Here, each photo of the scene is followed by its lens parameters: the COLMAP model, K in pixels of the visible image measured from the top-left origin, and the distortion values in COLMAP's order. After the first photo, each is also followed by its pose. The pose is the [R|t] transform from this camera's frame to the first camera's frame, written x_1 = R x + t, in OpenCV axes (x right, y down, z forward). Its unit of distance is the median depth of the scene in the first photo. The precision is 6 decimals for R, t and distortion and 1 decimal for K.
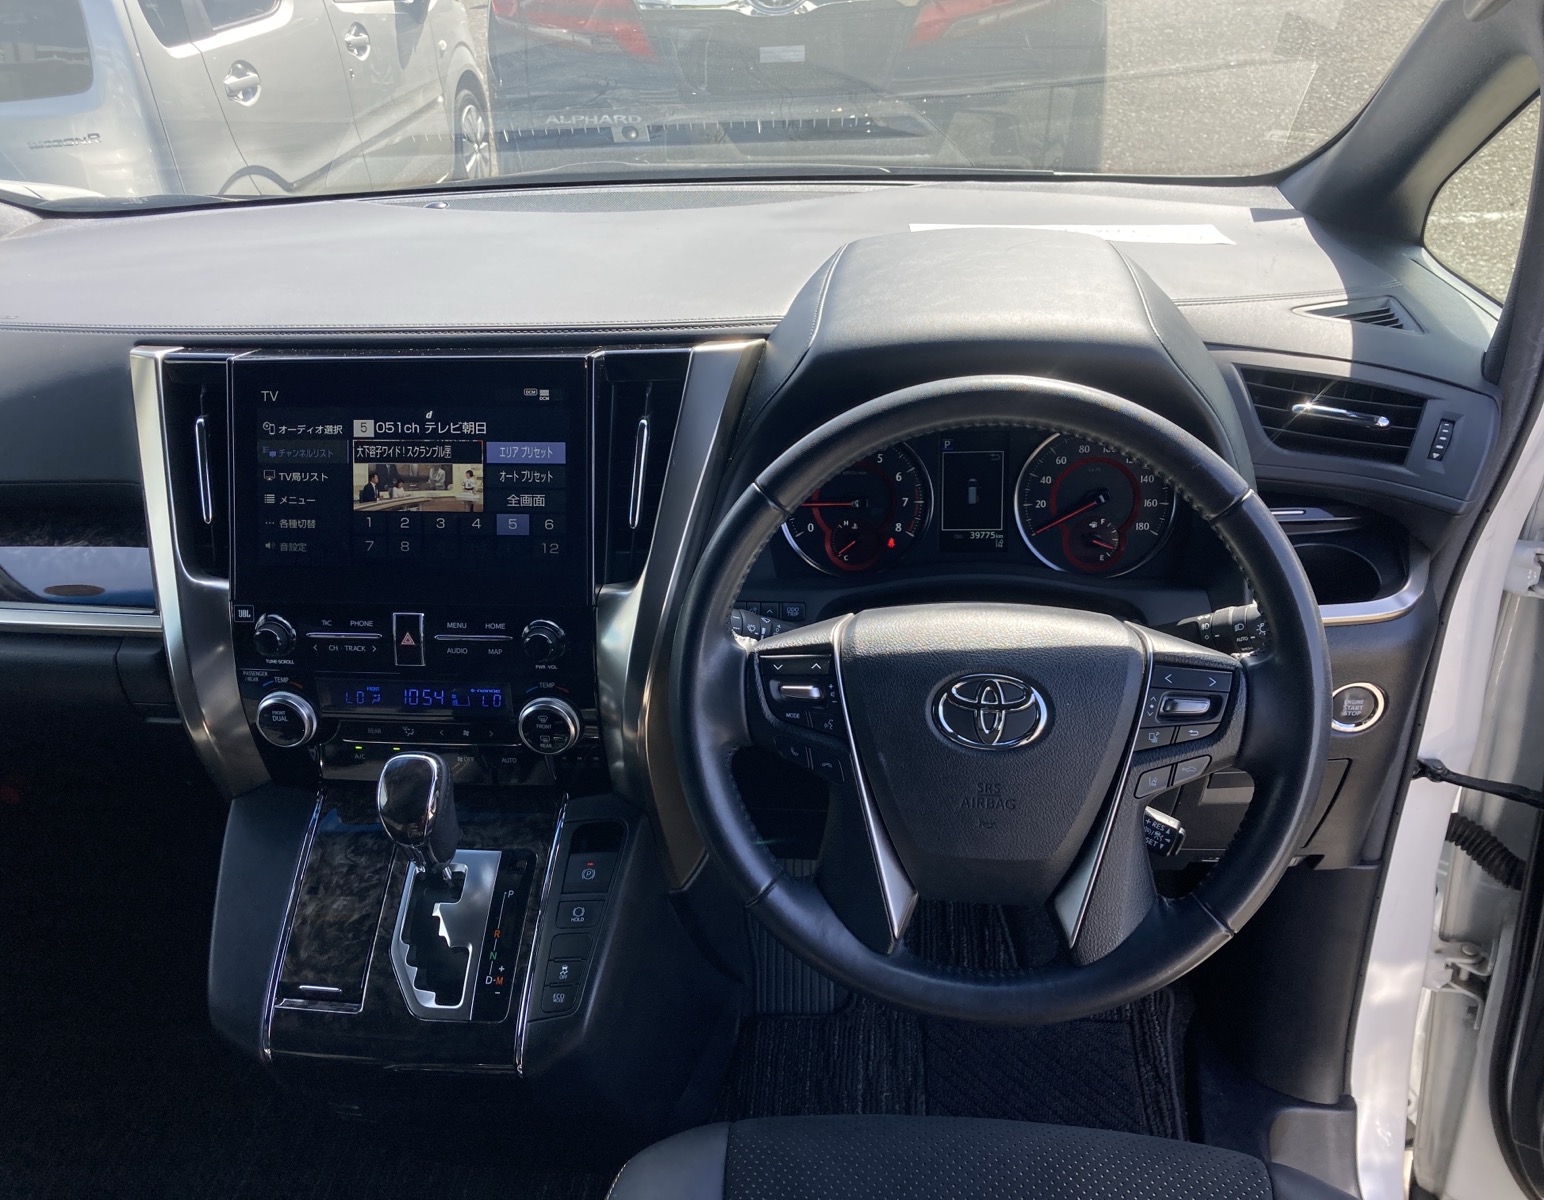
lens RADIAL K [[1328.9, 0, 774.0], [0, 1328.9, 595.8], [0, 0, 1]] dist [0.002440, 0.020116]
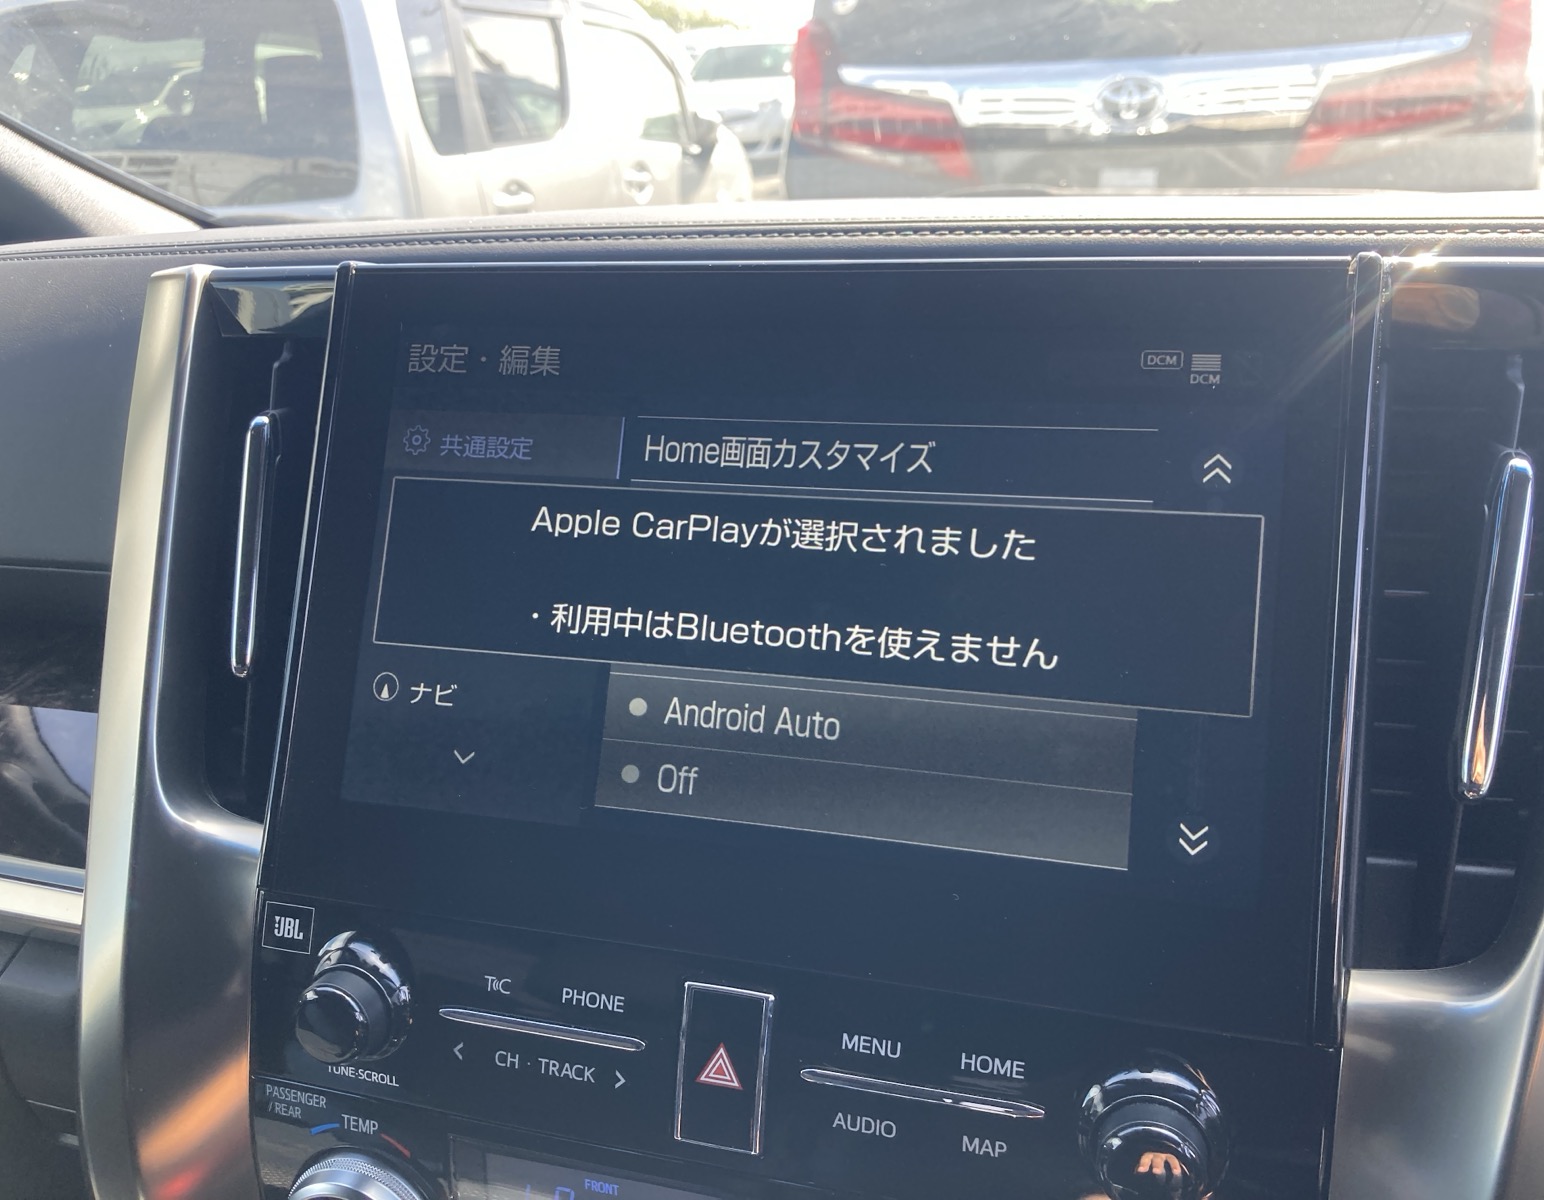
lens RADIAL K [[1328.9, 0, 777.3], [0, 1328.9, 587.4], [0, 0, 1]] dist [0.002440, 0.020116]
pose [[0.984938, 0.068835, -0.158618, -0.212807], [-0.091585, 0.985778, -0.140902, -0.040179], [0.146663, 0.153307, 0.977234, 0.644915]]
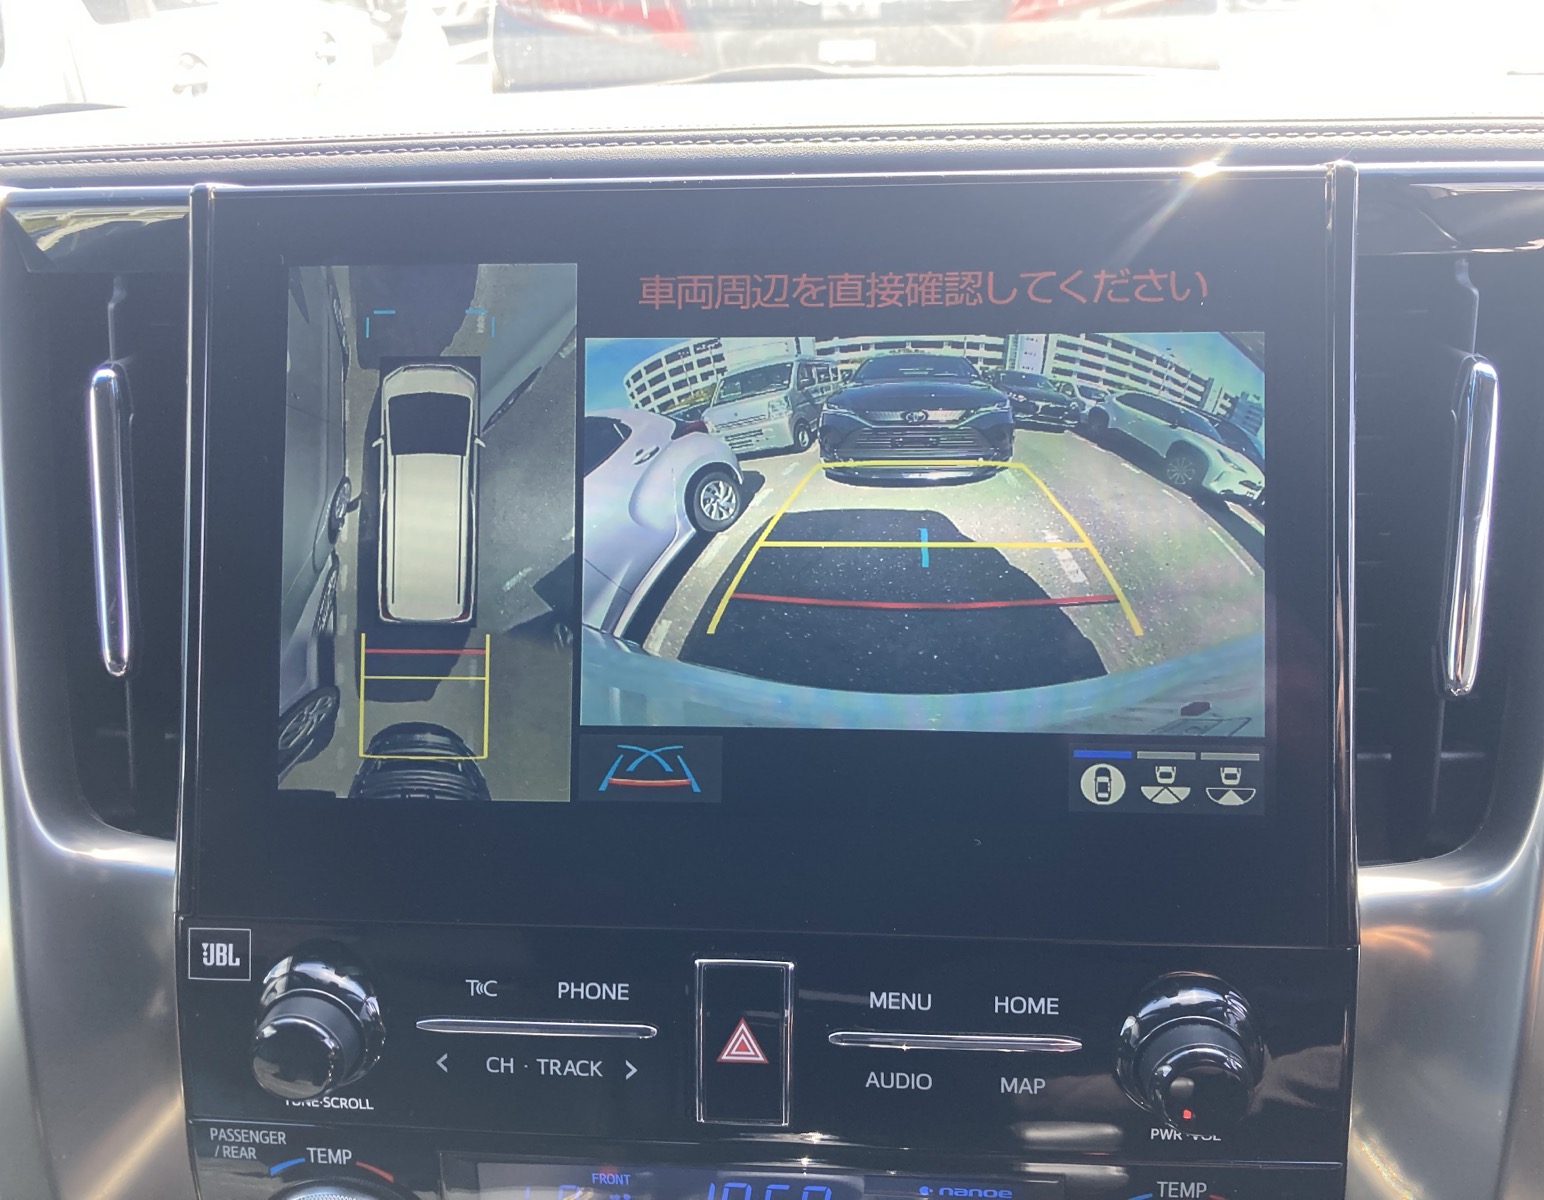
lens RADIAL K [[1328.9, 0, 756.8], [0, 1328.9, 567.1], [0, 0, 1]] dist [0.002440, 0.020116]
pose [[0.999009, 0.001460, 0.044490, -0.281642], [0.001891, 0.997168, -0.075185, -0.056654], [-0.044473, 0.075194, 0.996177, 0.661702]]
